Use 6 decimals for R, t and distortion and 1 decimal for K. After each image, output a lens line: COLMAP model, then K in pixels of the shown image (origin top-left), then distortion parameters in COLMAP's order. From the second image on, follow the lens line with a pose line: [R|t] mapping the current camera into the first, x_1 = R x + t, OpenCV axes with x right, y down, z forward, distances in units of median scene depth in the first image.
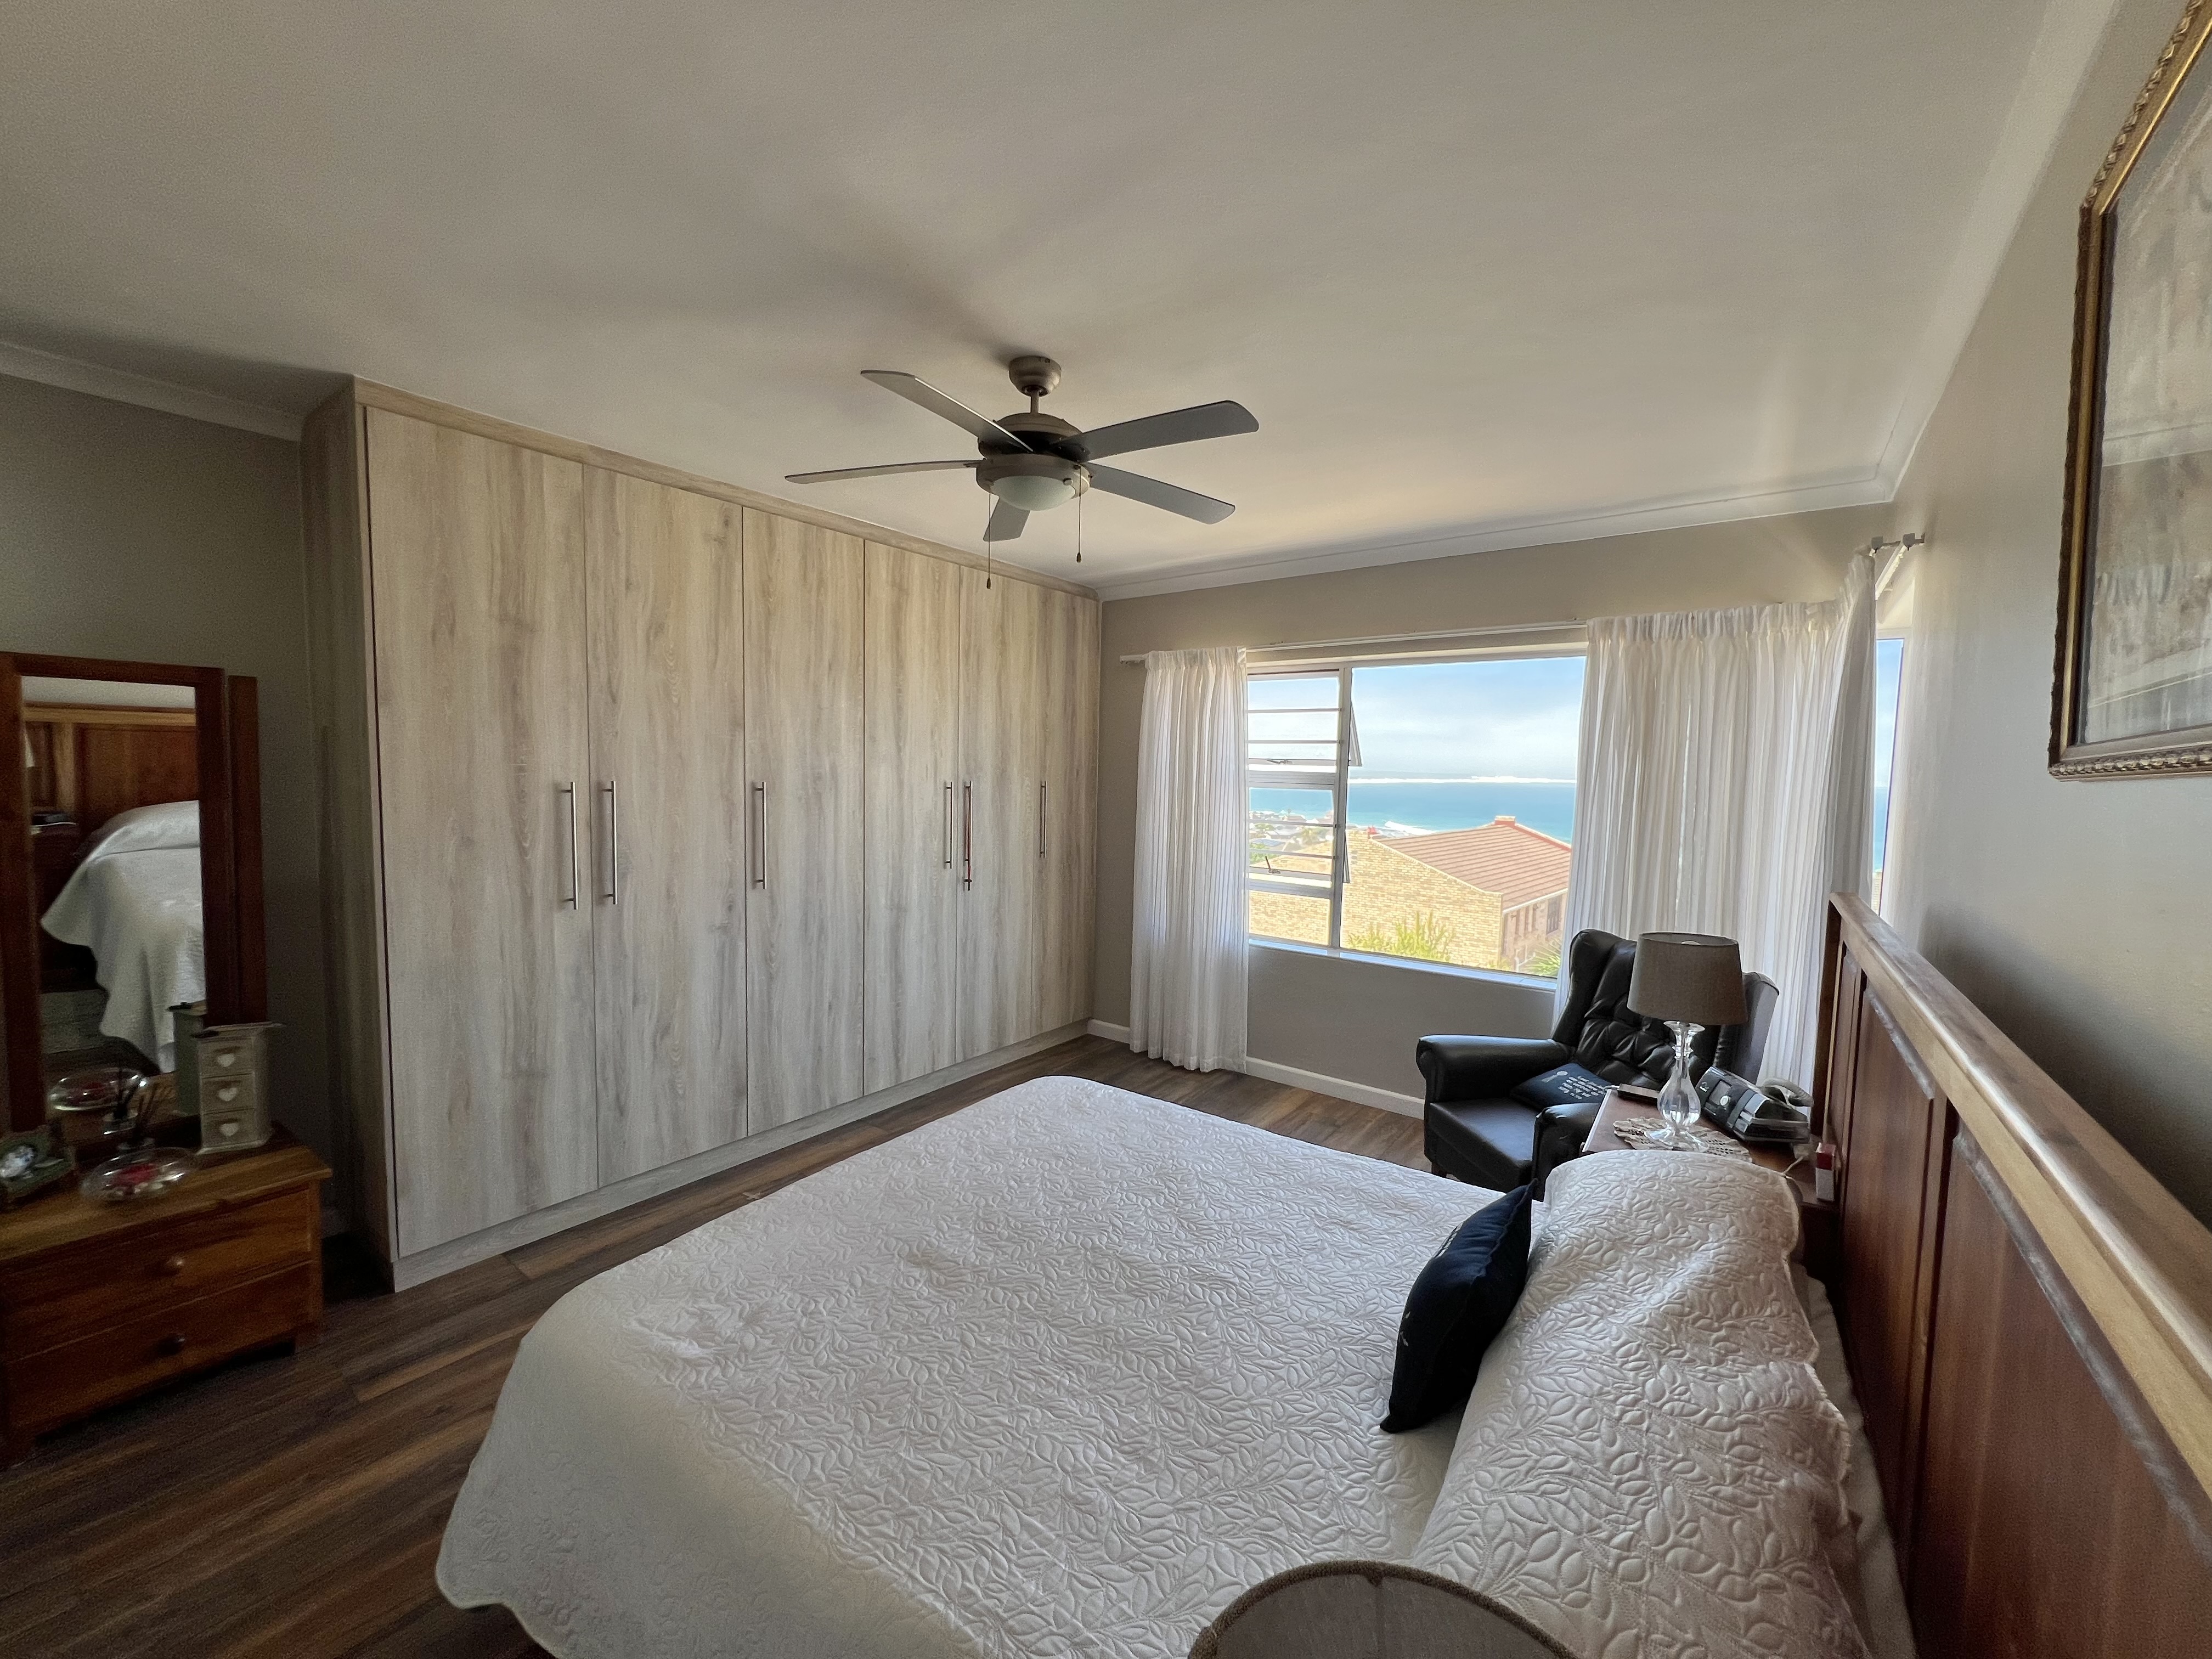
lens RADIAL K [[885.6, 0, 1106.0], [0, 885.6, 835.3], [0, 0, 1]] dist [-0.000965, 0.000183]
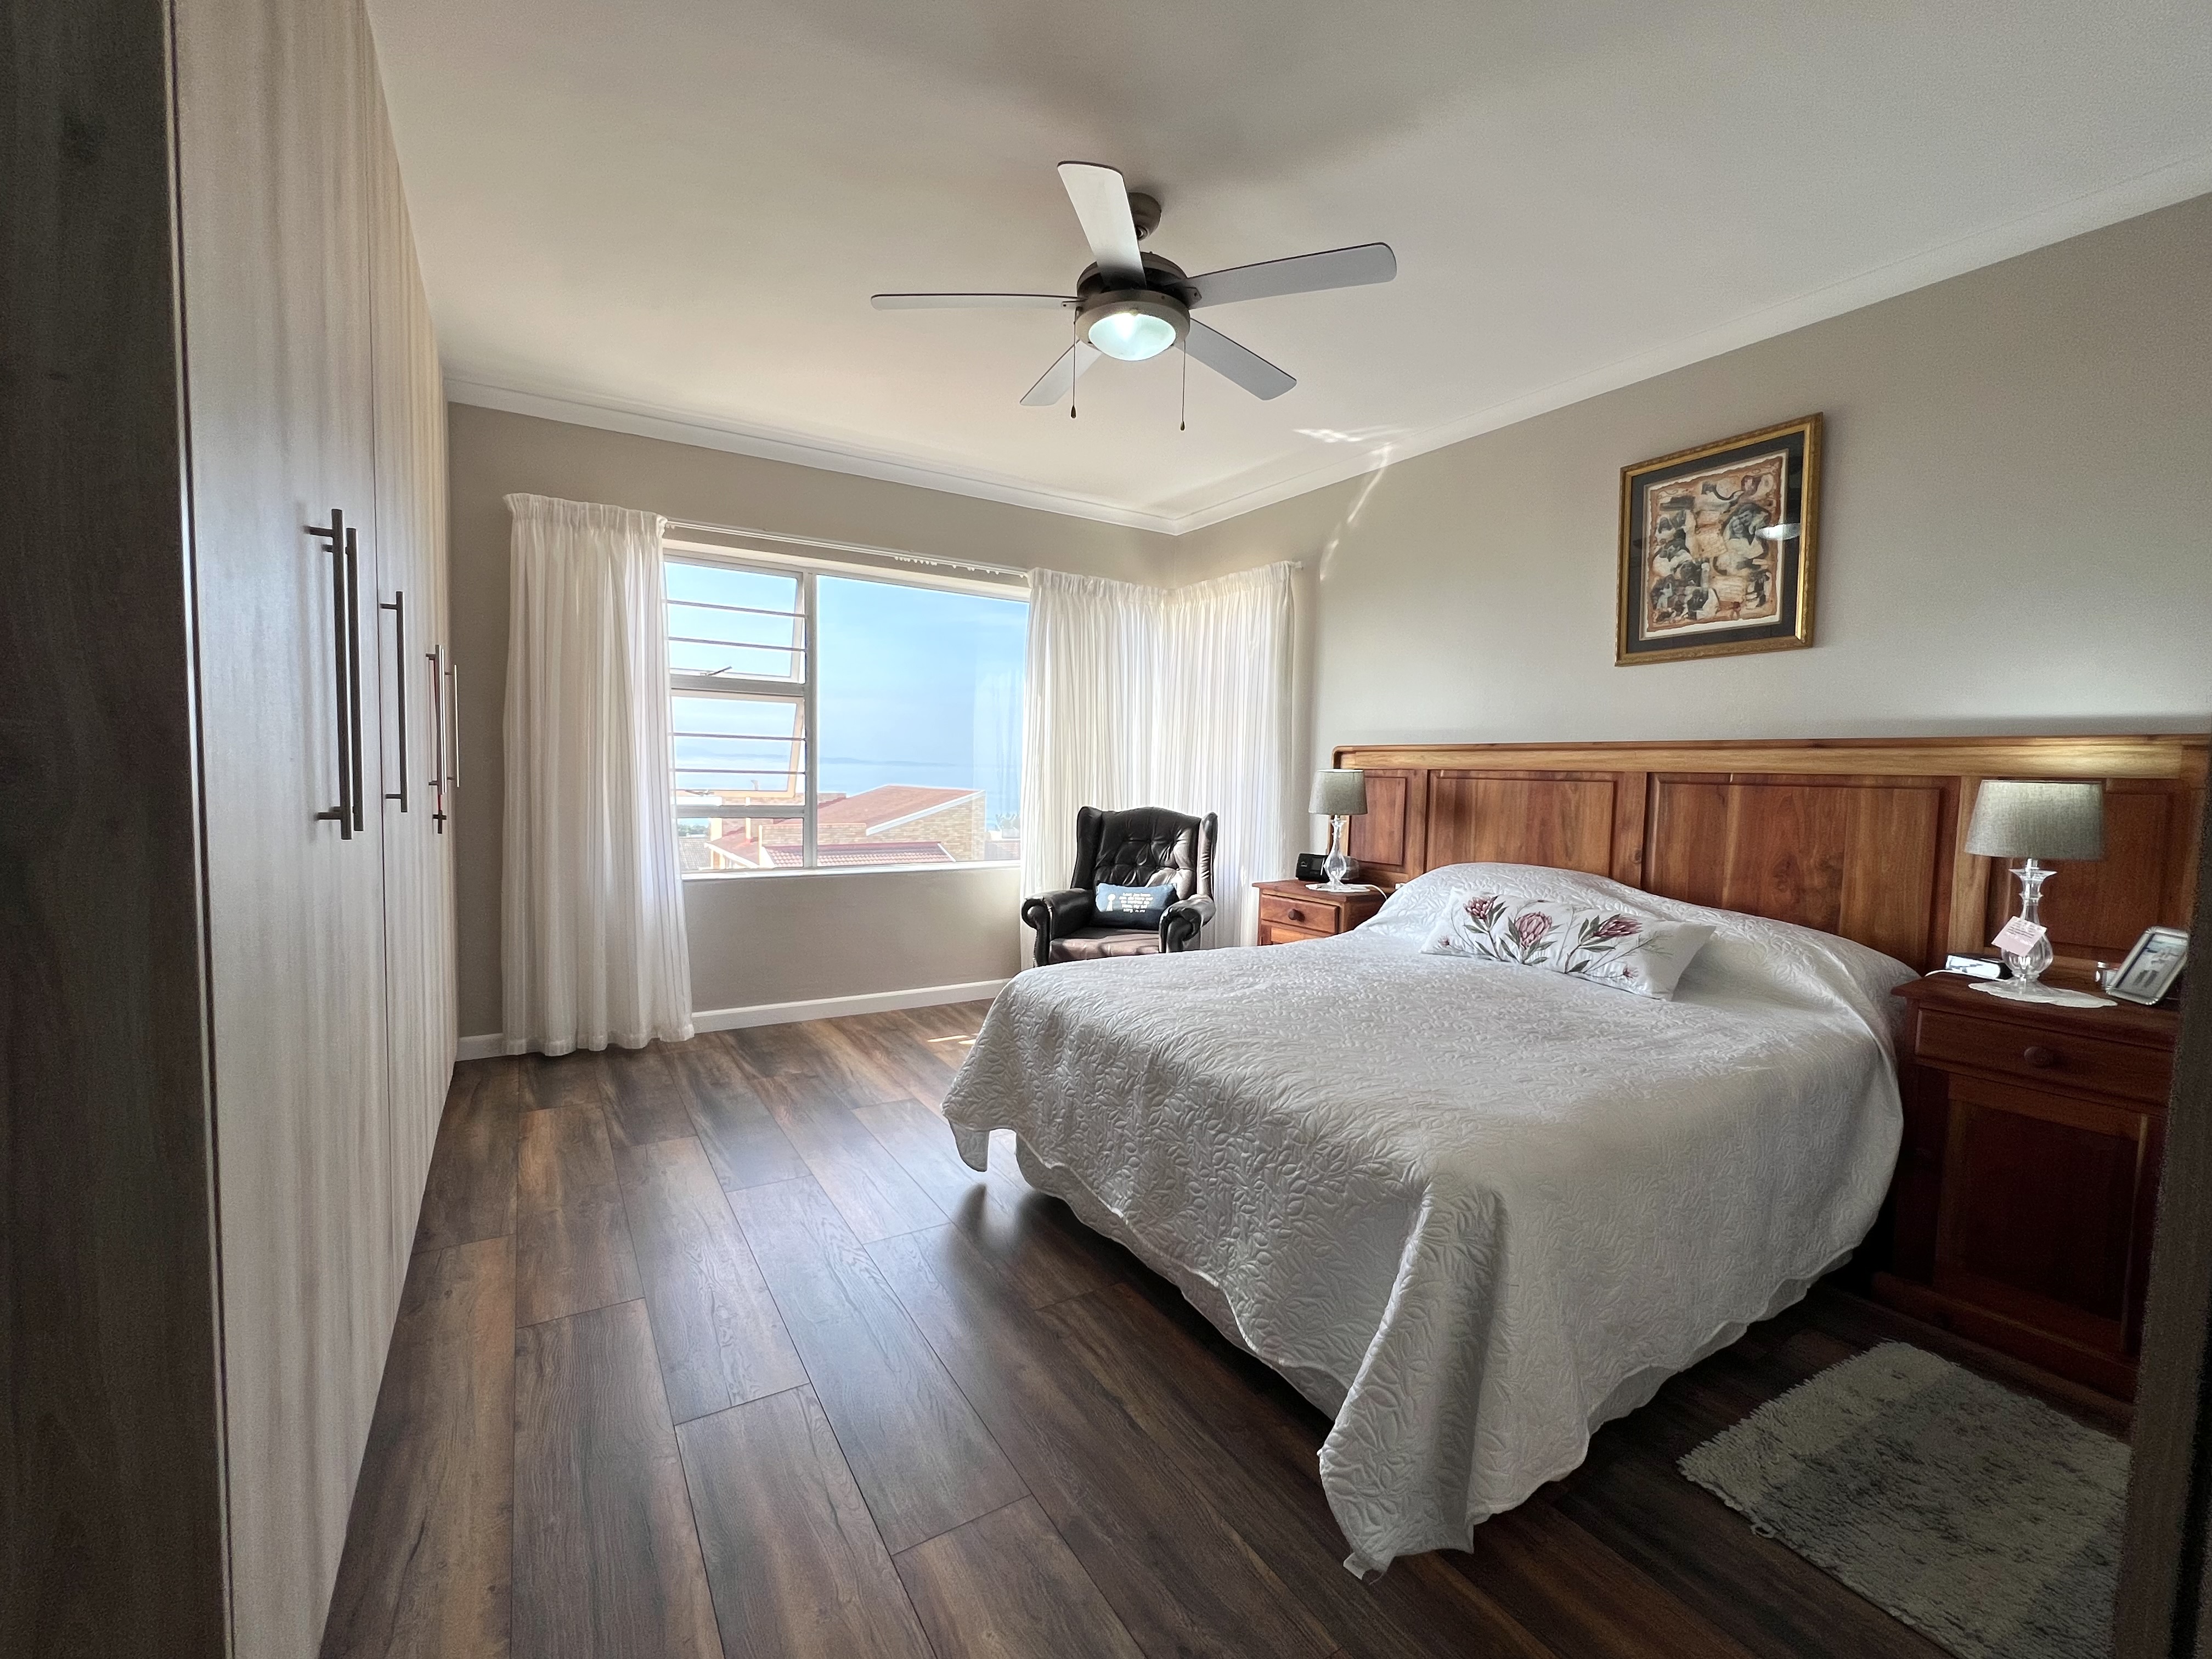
lens RADIAL K [[927.5, 0, 1106.0], [0, 927.5, 829.5], [0, 0, 1]] dist [0.000641, 0.000672]
pose [[0.361921, -0.072920, 0.929352, -0.700042], [0.059227, 0.996720, 0.055141, 0.062853], [-0.930325, 0.035086, 0.365053, 0.428587]]
